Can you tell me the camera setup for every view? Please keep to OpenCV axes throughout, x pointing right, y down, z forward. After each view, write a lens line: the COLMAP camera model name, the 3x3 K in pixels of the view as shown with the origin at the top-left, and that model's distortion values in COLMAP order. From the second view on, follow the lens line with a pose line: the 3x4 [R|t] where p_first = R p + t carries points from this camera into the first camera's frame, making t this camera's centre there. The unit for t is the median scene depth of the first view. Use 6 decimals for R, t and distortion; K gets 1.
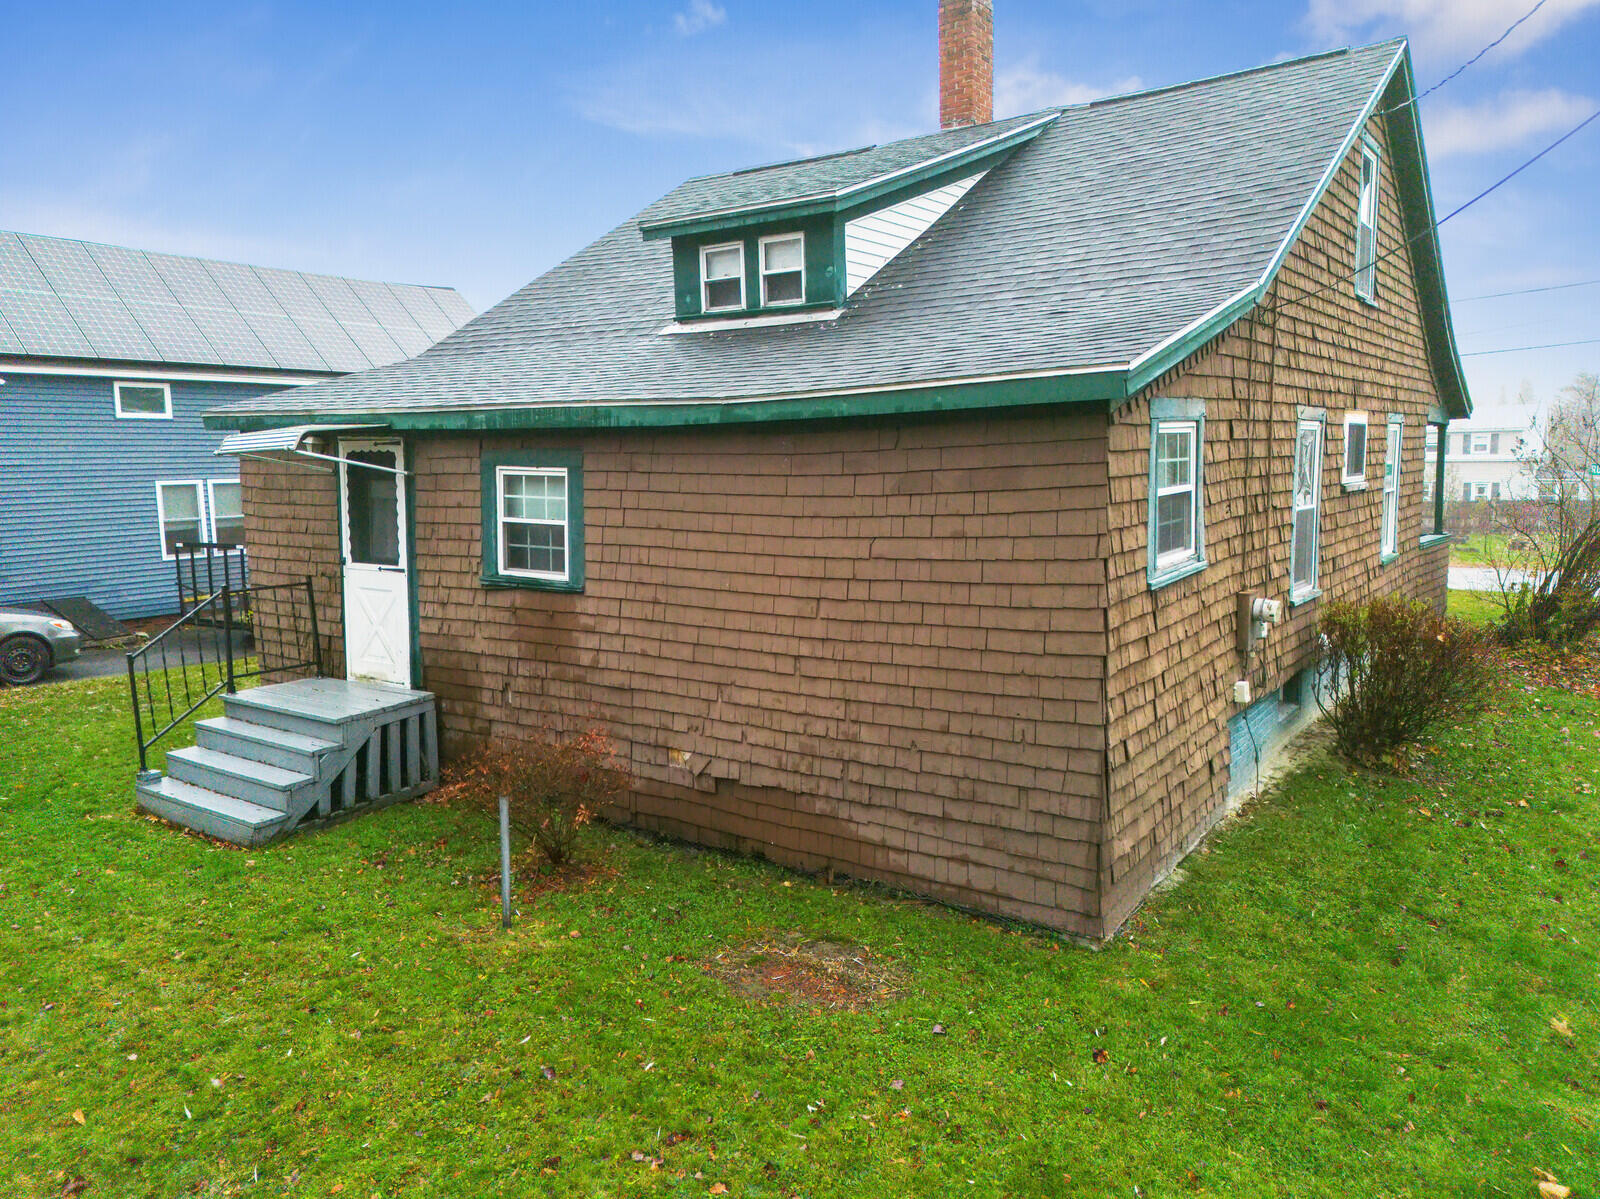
lens RADIAL K [[1119.5, 0, 793.9], [0, 1119.5, 596.7], [0, 0, 1]] dist [0.068662, -0.056799]
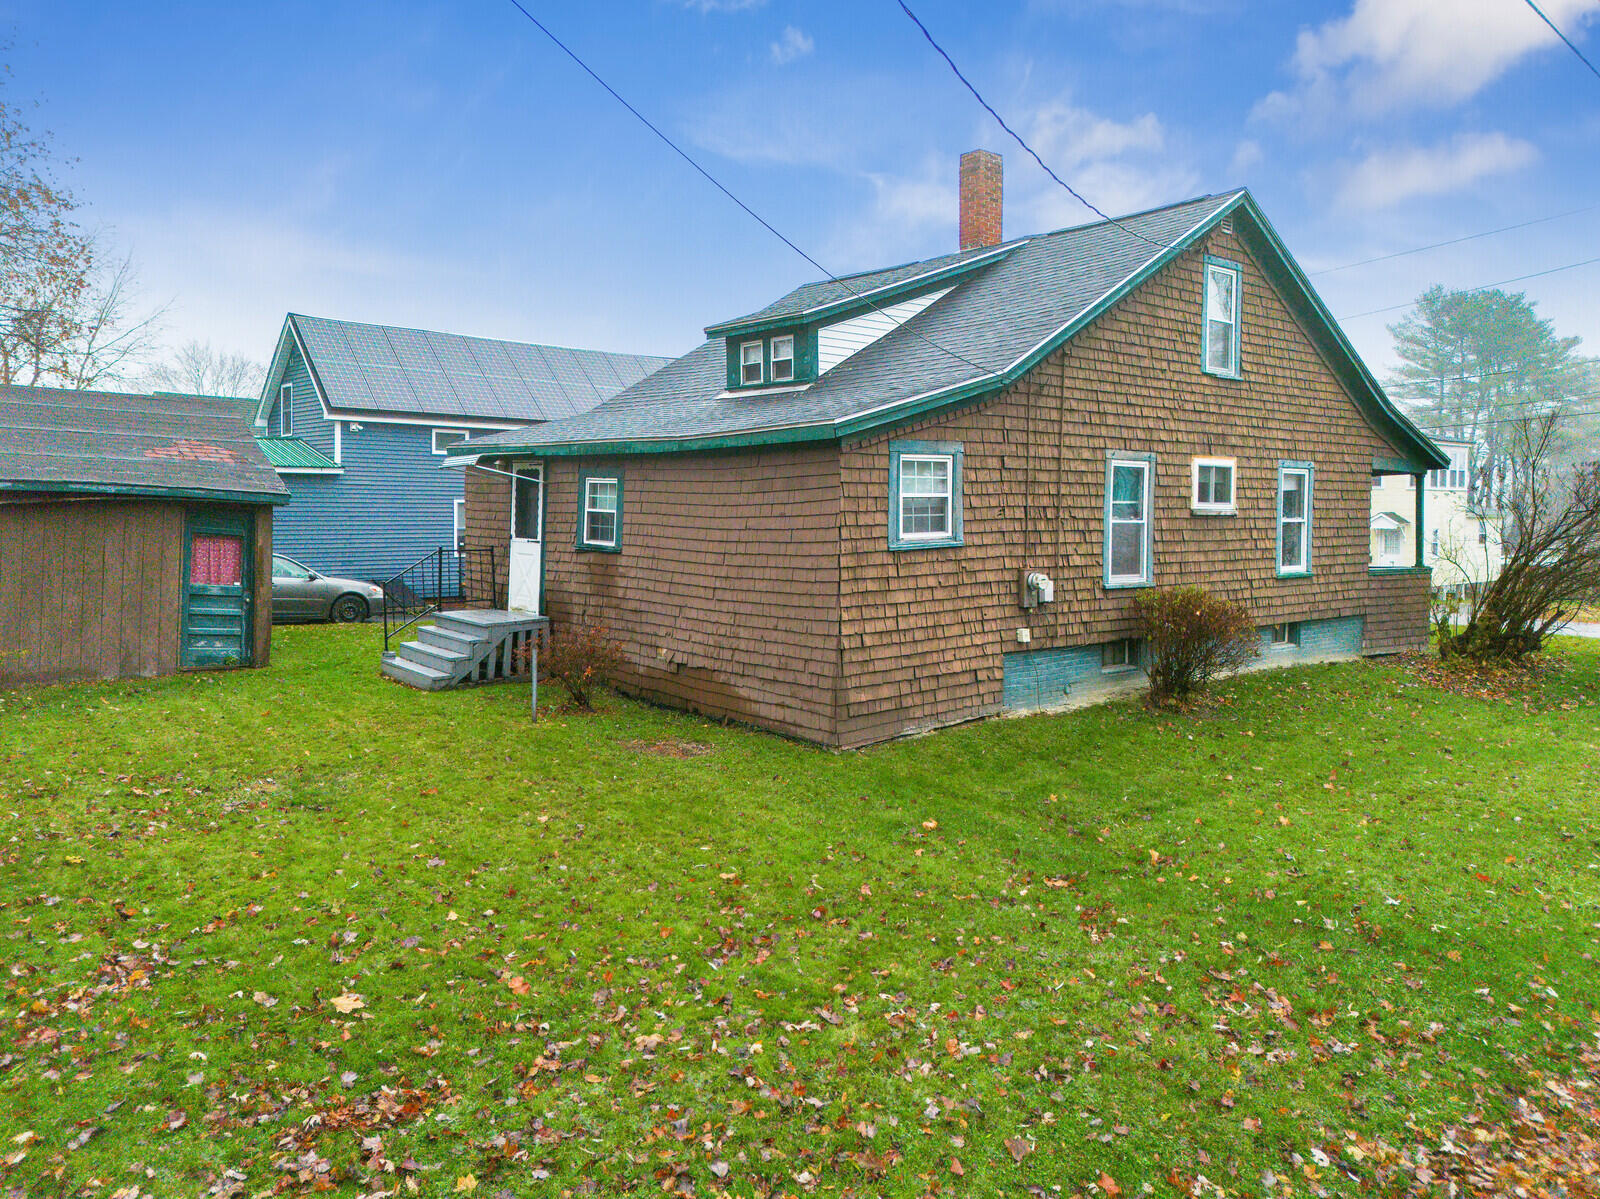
lens RADIAL K [[1119.5, 0, 790.9], [0, 1119.5, 544.8], [0, 0, 1]] dist [0.068662, -0.056799]
pose [[0.966580, 0.035271, -0.253927, 0.506068], [-0.058083, 0.994863, -0.082909, 0.113631], [0.249698, 0.094887, 0.963664, -0.571128]]
